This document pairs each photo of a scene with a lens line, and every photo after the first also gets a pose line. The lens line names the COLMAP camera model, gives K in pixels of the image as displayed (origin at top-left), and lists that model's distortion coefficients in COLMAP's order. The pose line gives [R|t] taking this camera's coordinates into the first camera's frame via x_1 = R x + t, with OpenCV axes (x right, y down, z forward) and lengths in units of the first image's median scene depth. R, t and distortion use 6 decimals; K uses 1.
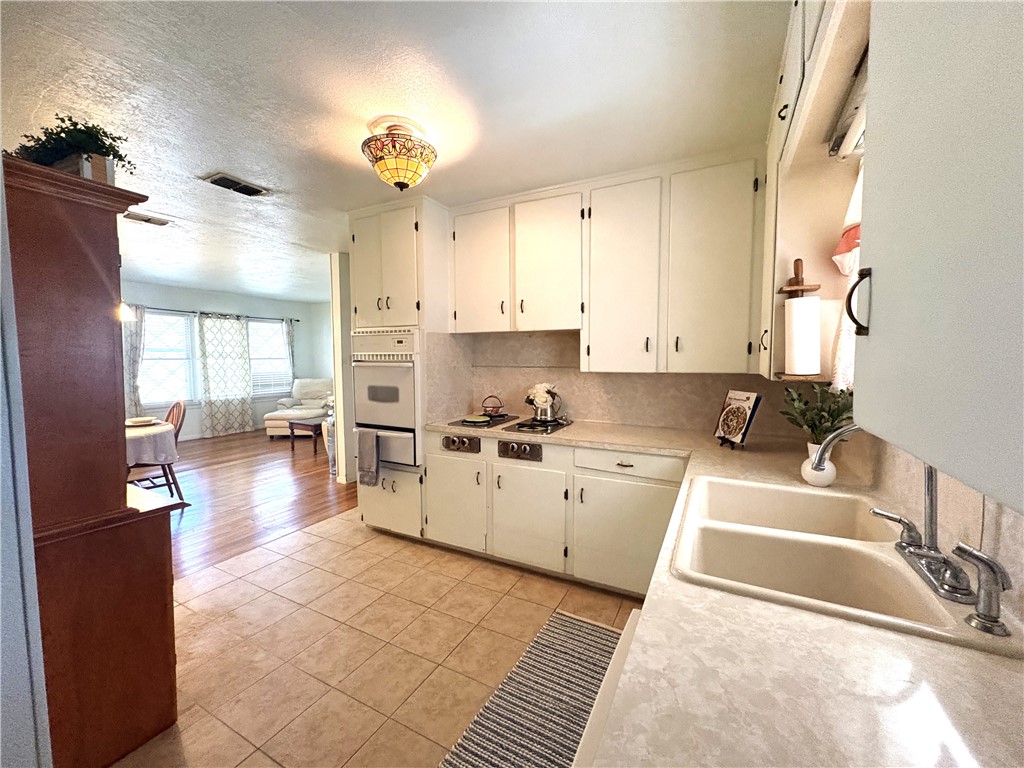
lens RADIAL K [[409.3, 0, 512.0], [0, 409.3, 384.0], [0, 0, 1]] dist [0.001417, 0.000078]
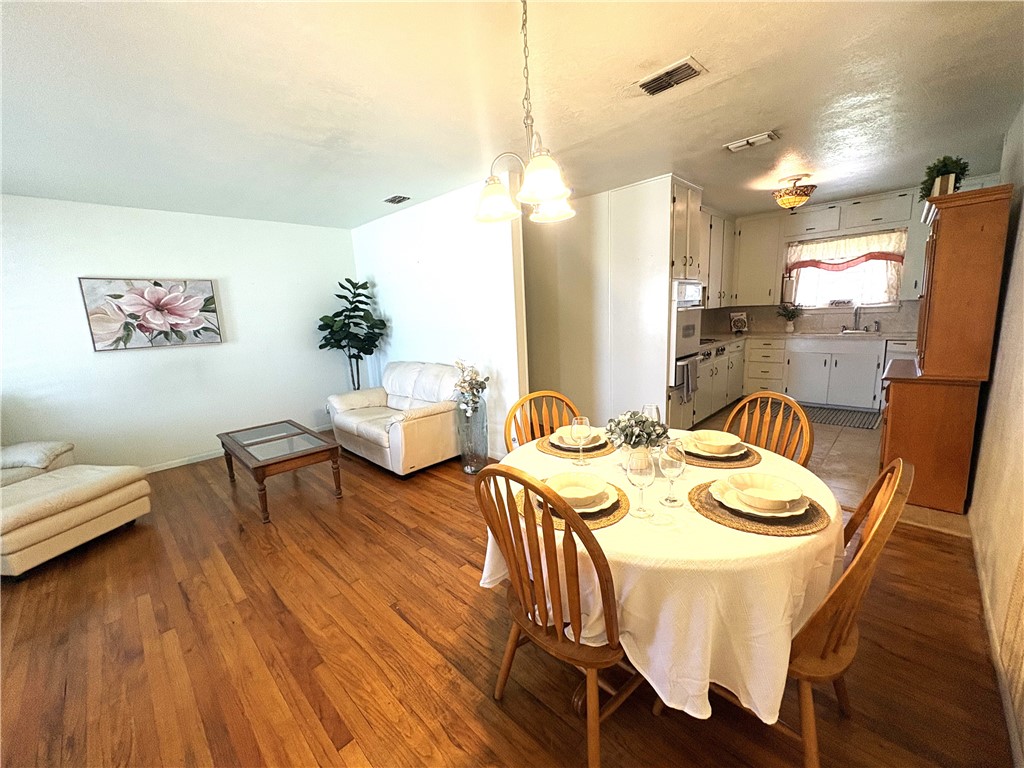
lens RADIAL K [[409.3, 0, 512.0], [0, 409.3, 384.0], [0, 0, 1]] dist [0.001417, 0.000078]
pose [[0.293957, -0.183781, 0.937984, -2.155853], [0.116450, 0.980917, 0.155699, -0.099262], [-0.948698, 0.063459, 0.309749, 1.401520]]
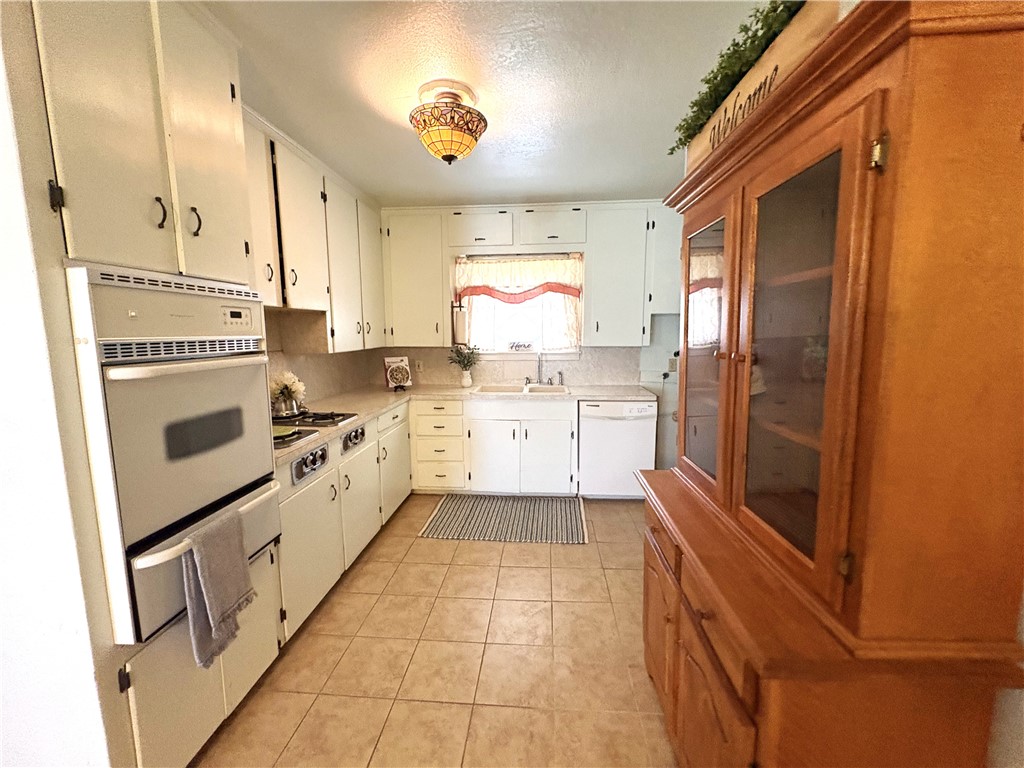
lens RADIAL K [[409.3, 0, 512.0], [0, 409.3, 384.0], [0, 0, 1]] dist [0.001417, 0.000078]
pose [[-0.387262, -0.114468, 0.914836, -1.030137], [0.072949, 0.985348, 0.154170, -0.085953], [-0.919079, 0.126440, -0.373237, 1.054516]]
